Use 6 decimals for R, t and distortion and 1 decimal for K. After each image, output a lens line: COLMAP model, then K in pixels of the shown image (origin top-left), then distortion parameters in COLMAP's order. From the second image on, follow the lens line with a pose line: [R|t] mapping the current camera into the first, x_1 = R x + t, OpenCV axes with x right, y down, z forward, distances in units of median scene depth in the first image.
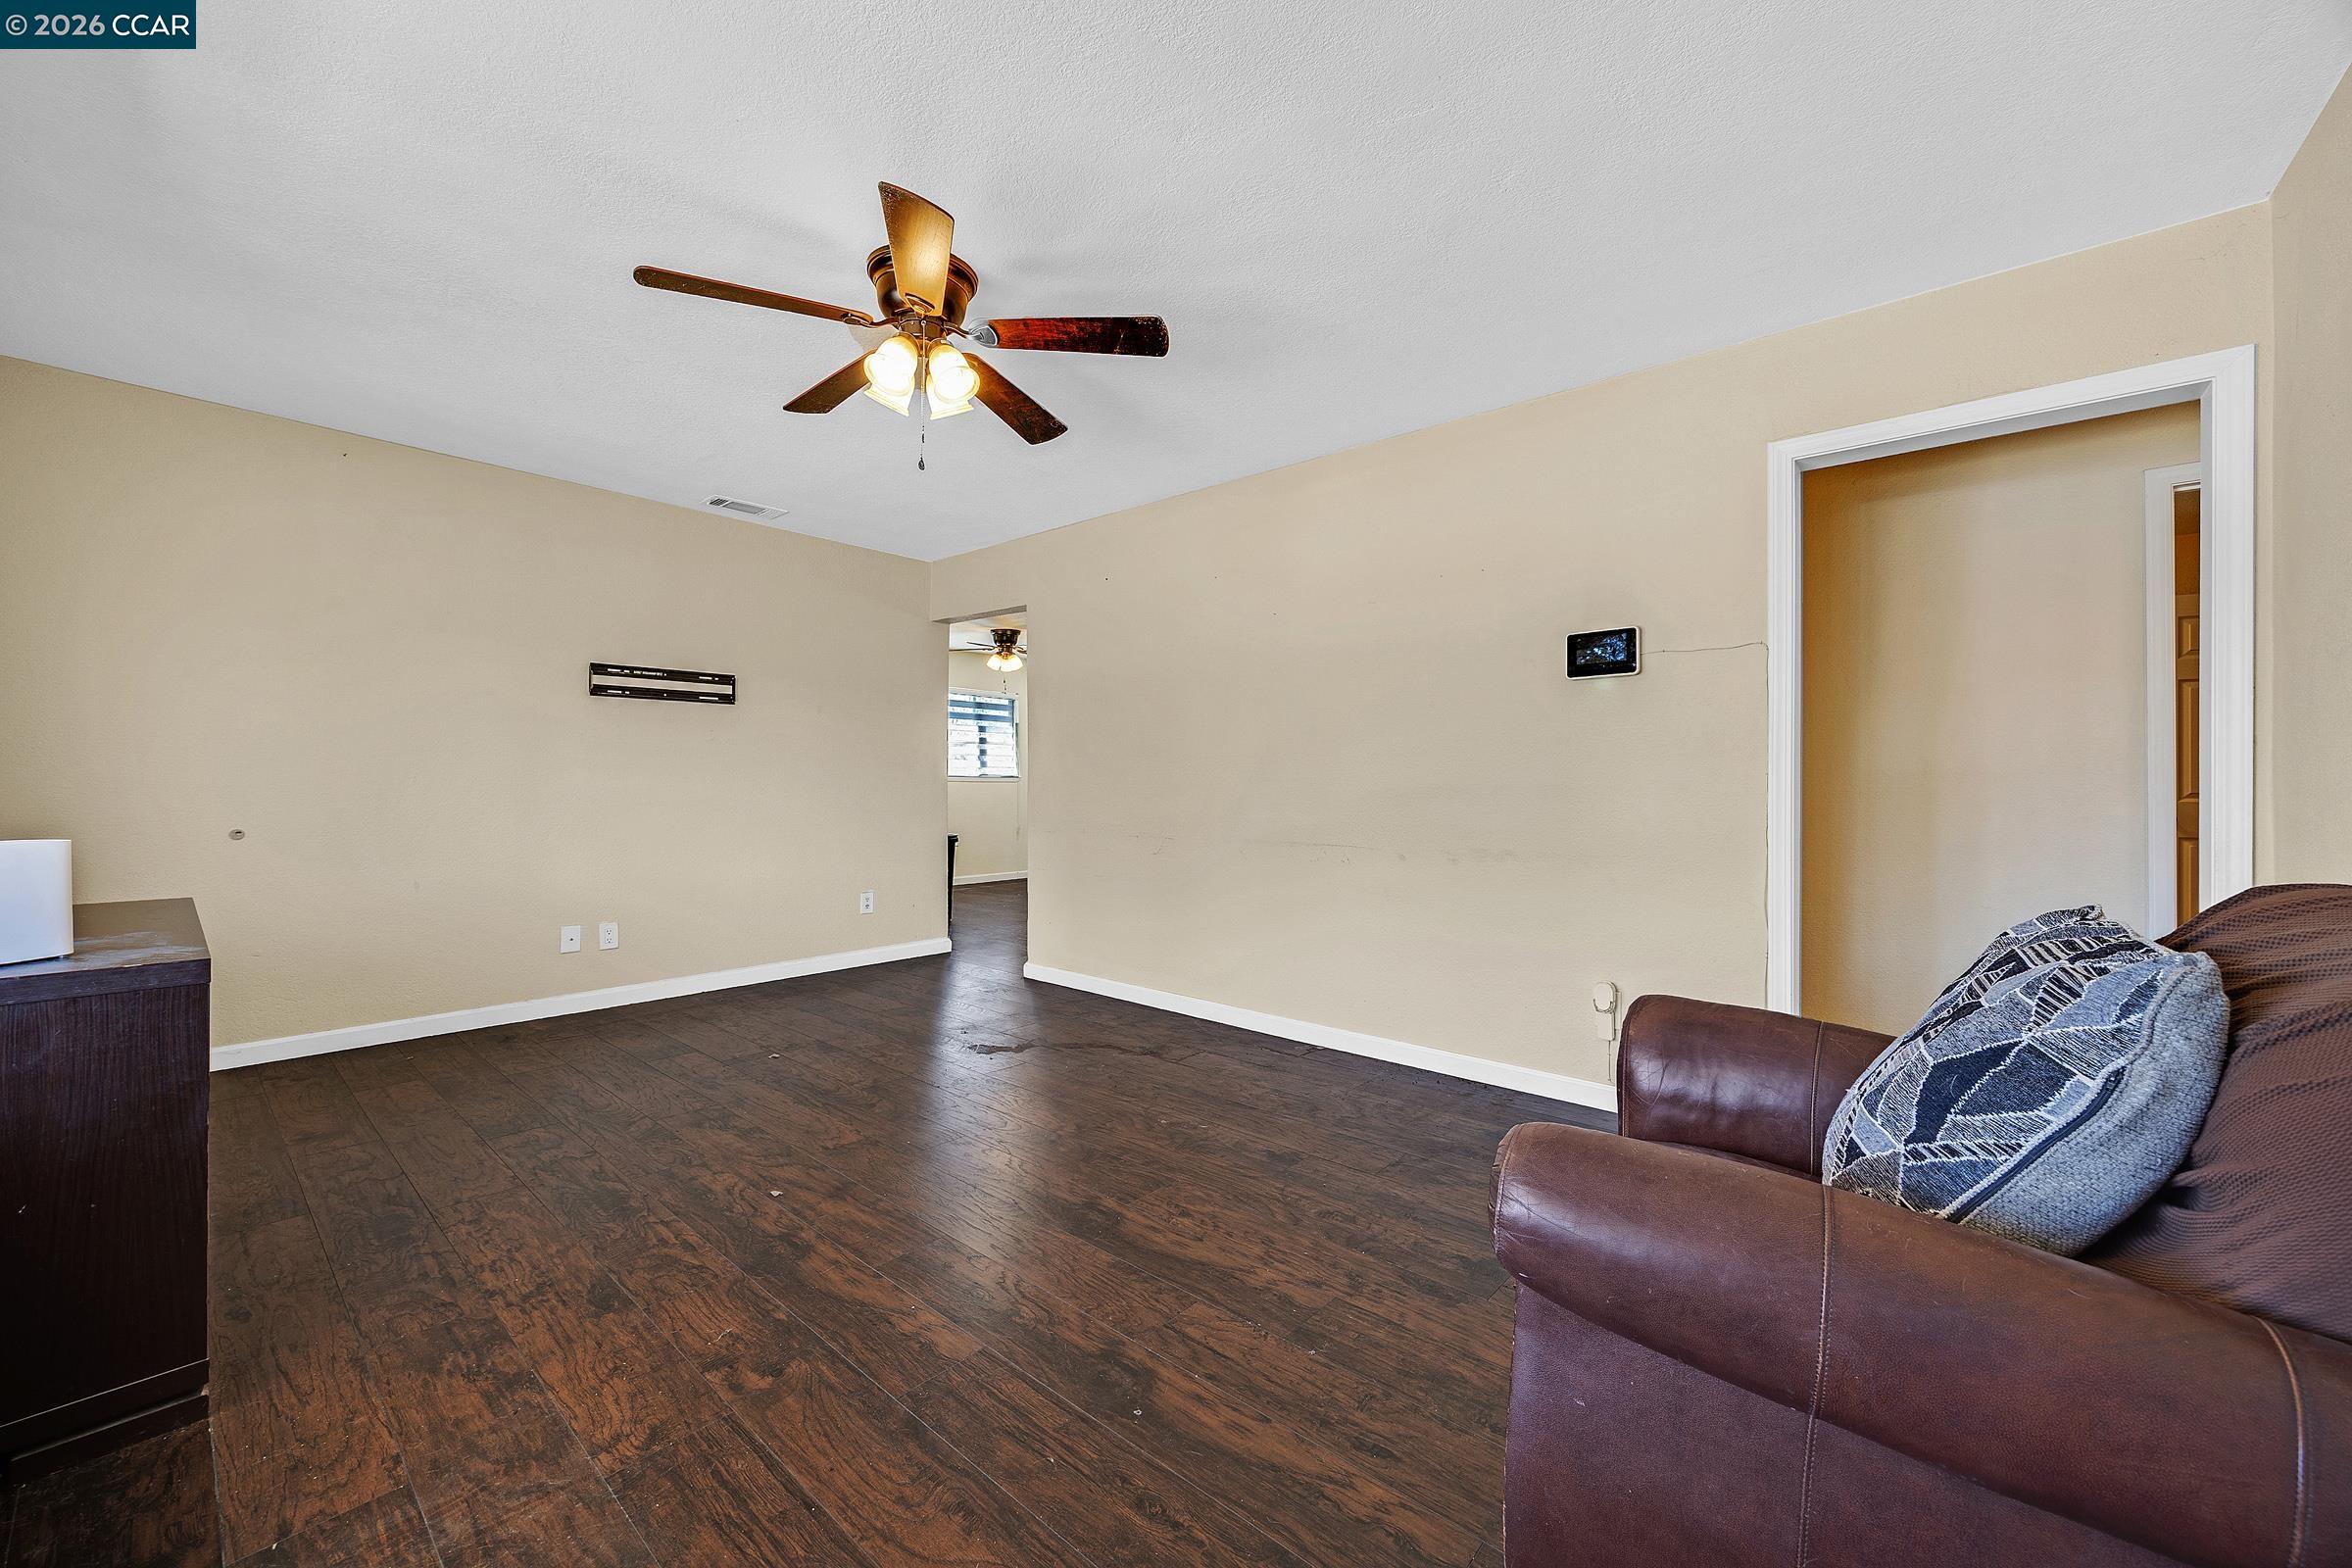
lens RADIAL K [[896.4, 0, 1183.5], [0, 896.4, 782.9], [0, 0, 1]] dist [-0.000228, 0.000218]
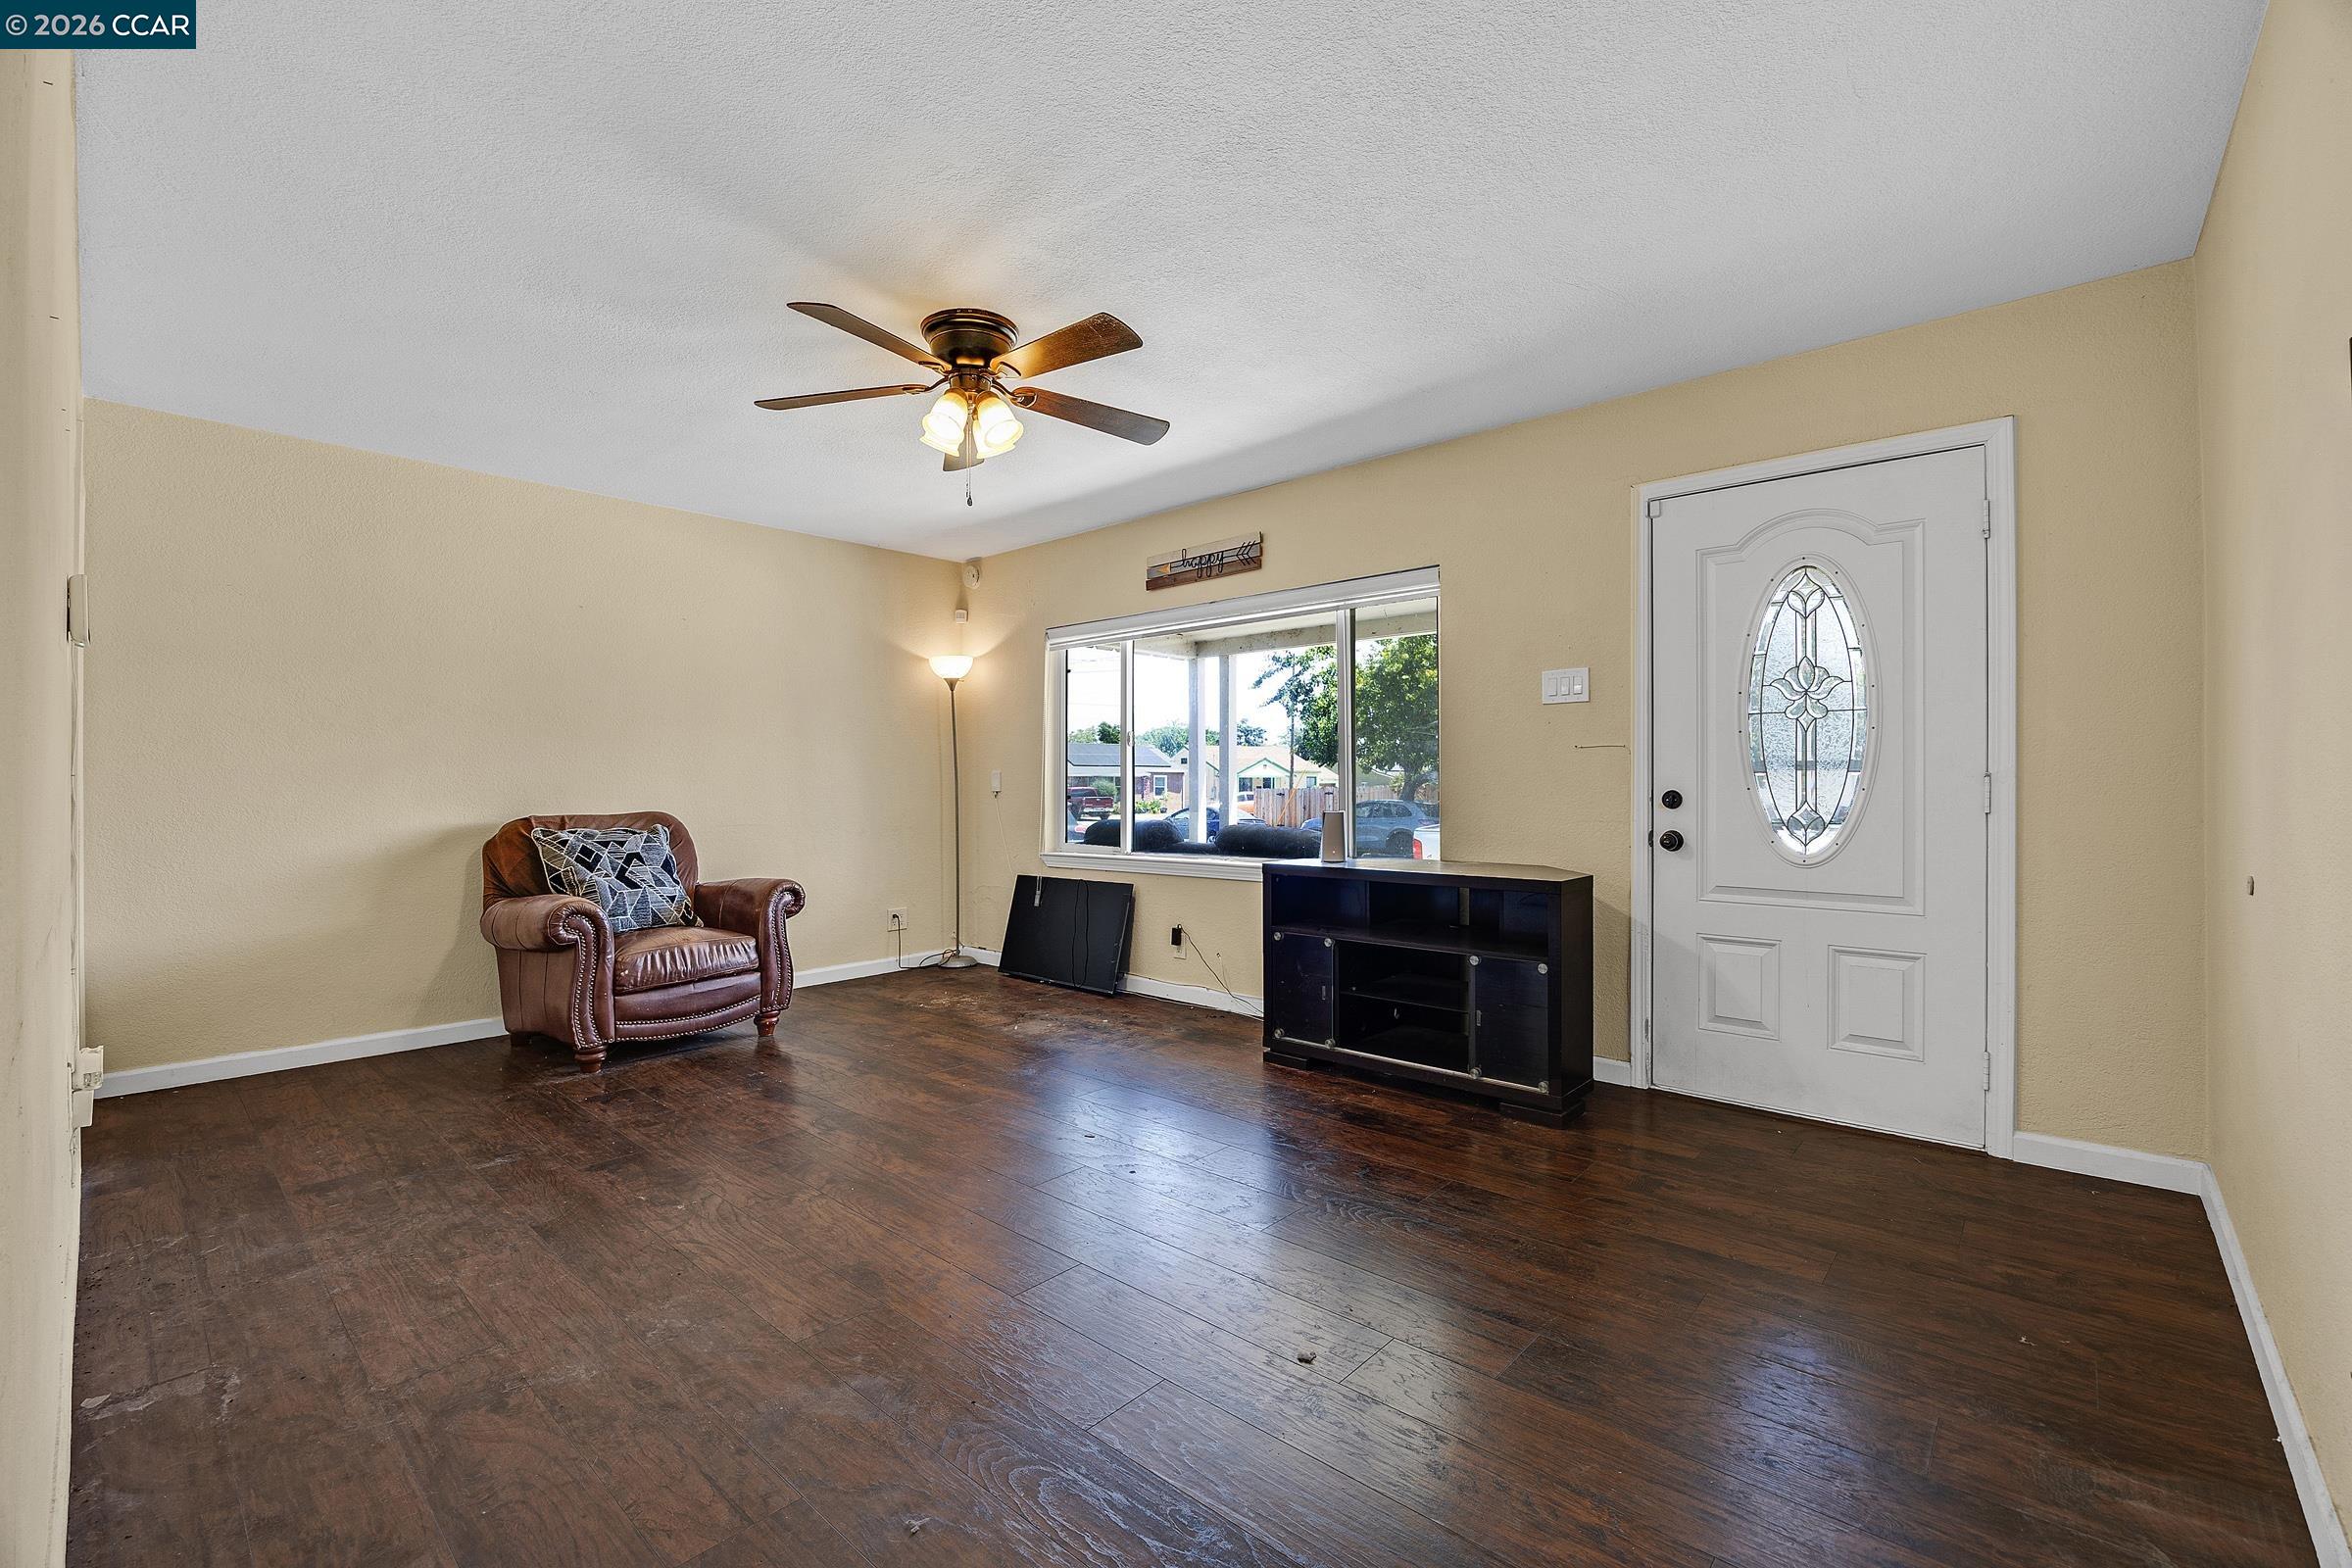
lens RADIAL K [[1003.5, 0, 1176.0], [0, 1003.5, 784.0], [0, 0, 1]] dist [-0.001079, -0.000132]
pose [[-0.999668, -0.002043, 0.025696, -0.599696], [-0.002055, 0.999998, -0.000423, -0.005516], [-0.025695, -0.000475, -0.999670, 2.308328]]
